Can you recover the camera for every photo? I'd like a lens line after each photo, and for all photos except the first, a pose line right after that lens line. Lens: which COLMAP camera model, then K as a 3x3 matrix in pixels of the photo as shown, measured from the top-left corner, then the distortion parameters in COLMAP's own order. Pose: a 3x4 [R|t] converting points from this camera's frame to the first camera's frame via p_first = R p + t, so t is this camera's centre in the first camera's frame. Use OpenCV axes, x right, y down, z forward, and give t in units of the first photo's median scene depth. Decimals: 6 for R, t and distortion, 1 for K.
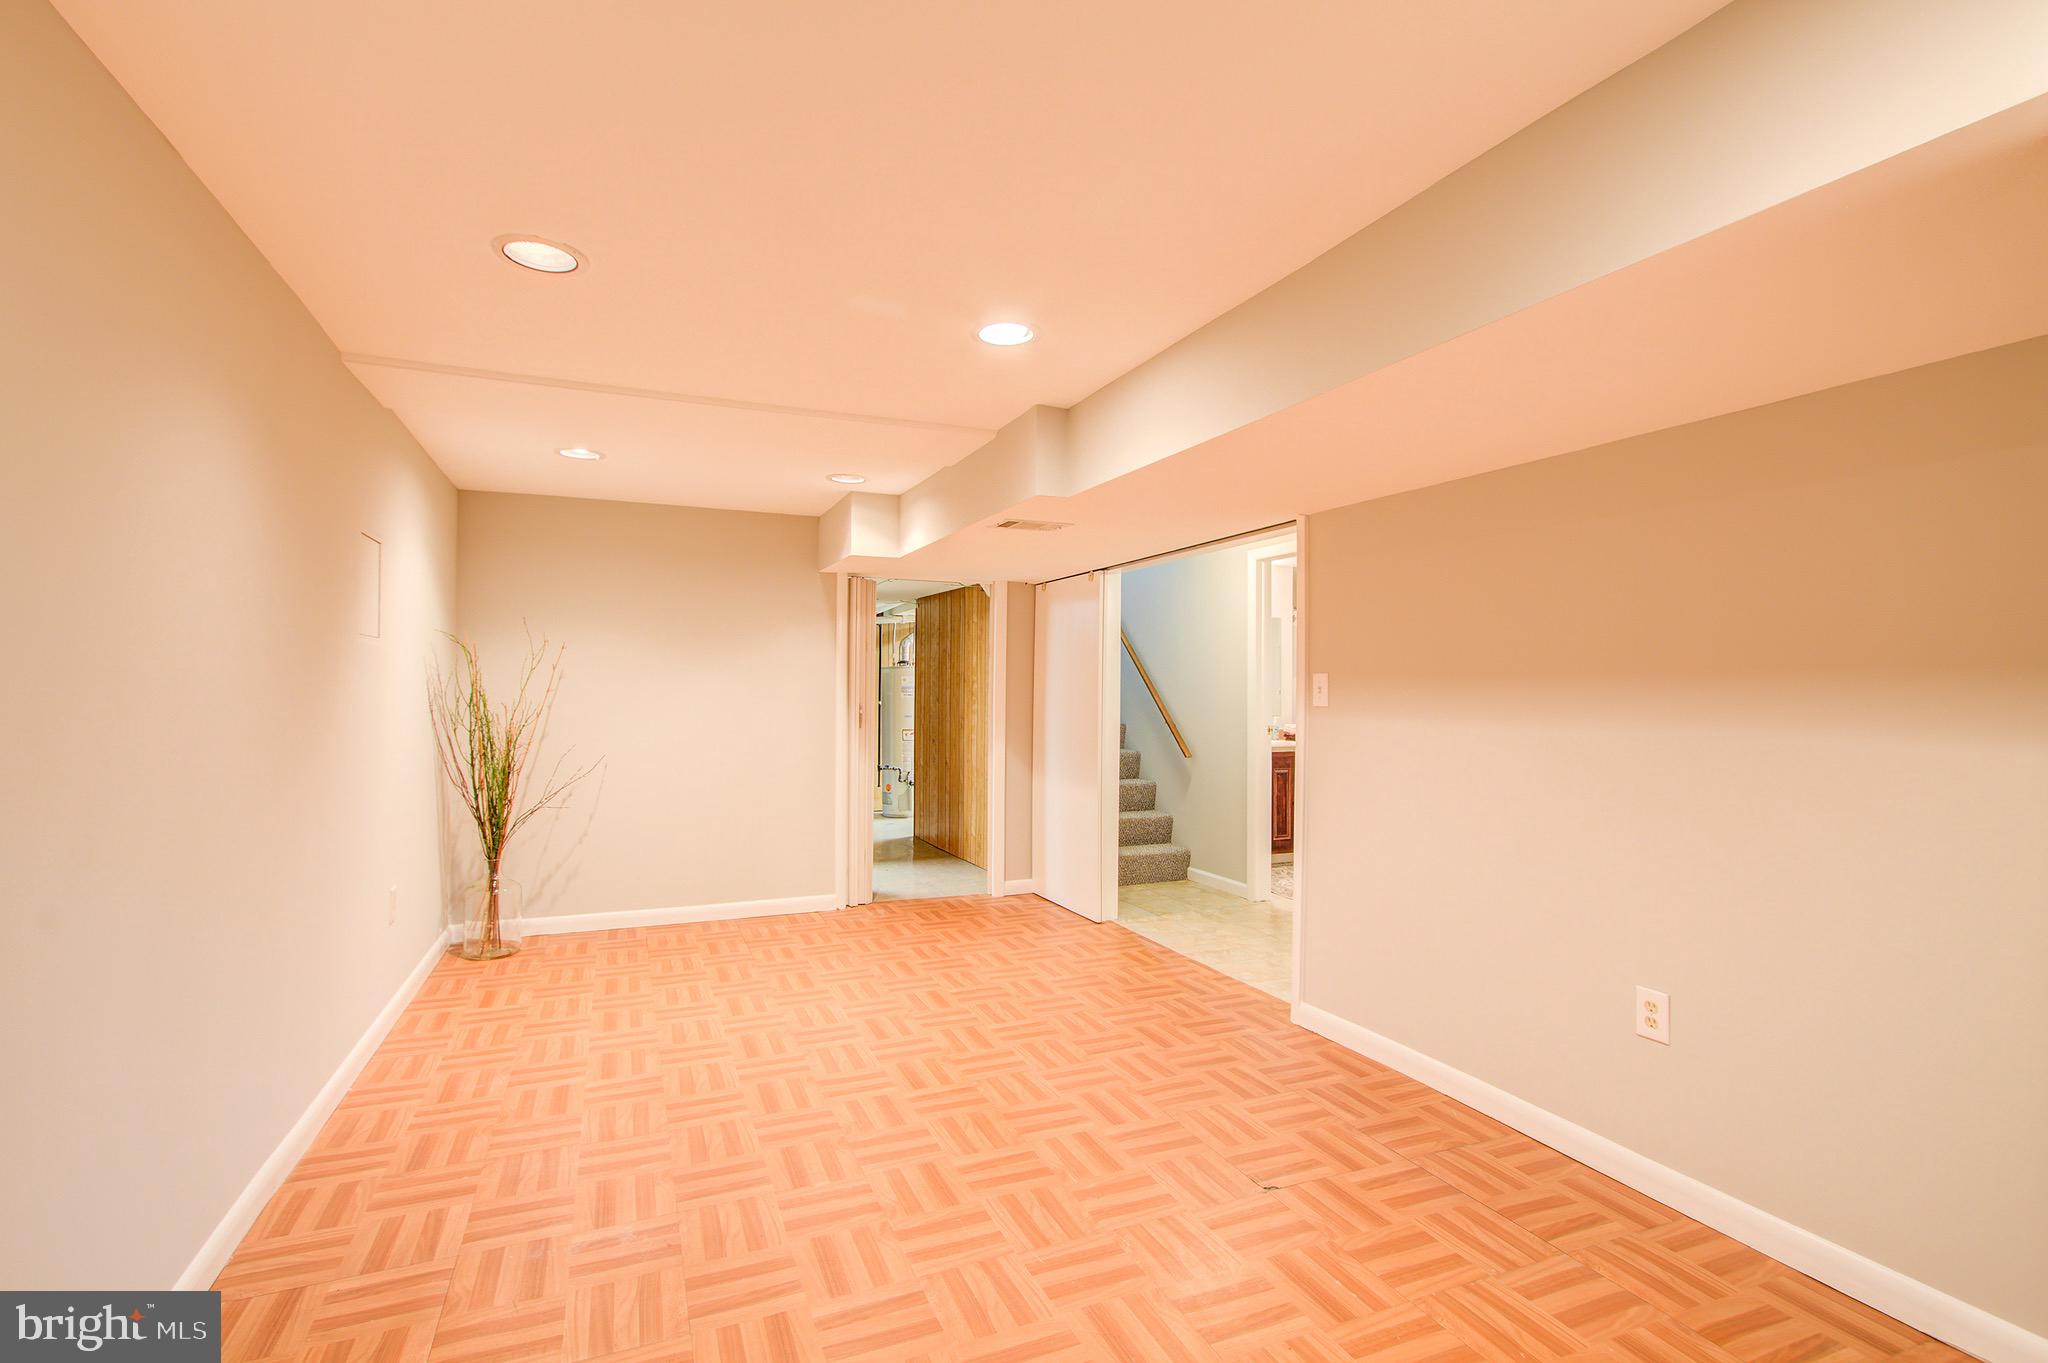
lens RADIAL K [[943.5, 0, 1017.7], [0, 943.5, 685.0], [0, 0, 1]] dist [-0.003380, 0.004448]
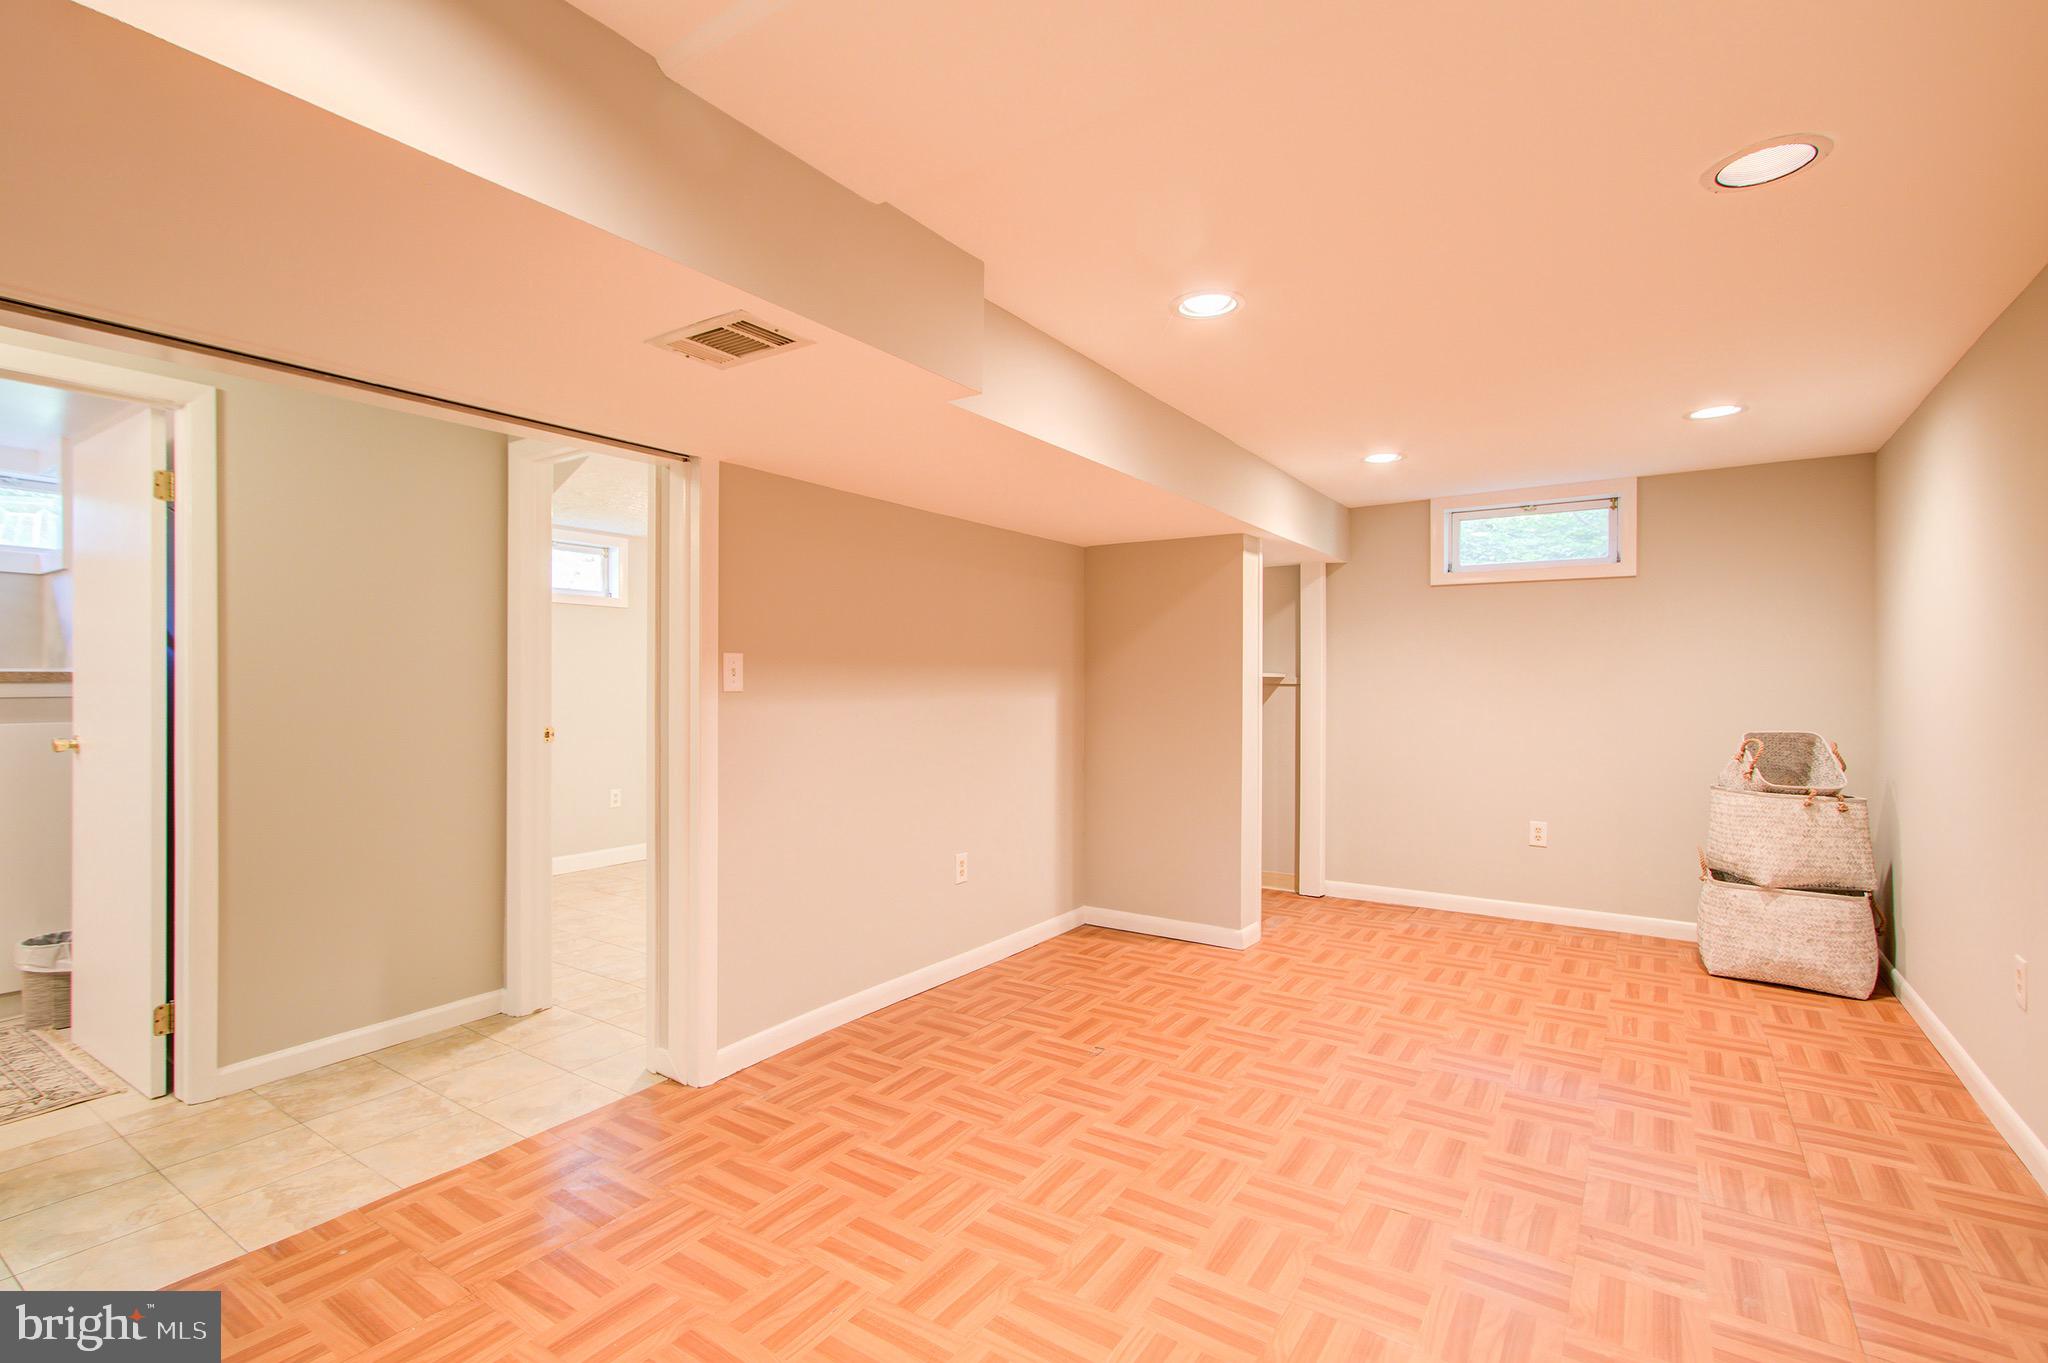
lens RADIAL K [[943.5, 0, 984.8], [0, 943.5, 684.0], [0, 0, 1]] dist [-0.003380, 0.004448]
pose [[-0.527280, -0.008184, 0.849652, -0.727726], [-0.010769, 0.999938, 0.002948, 0.013204], [-0.849624, -0.007595, -0.527335, 1.727469]]
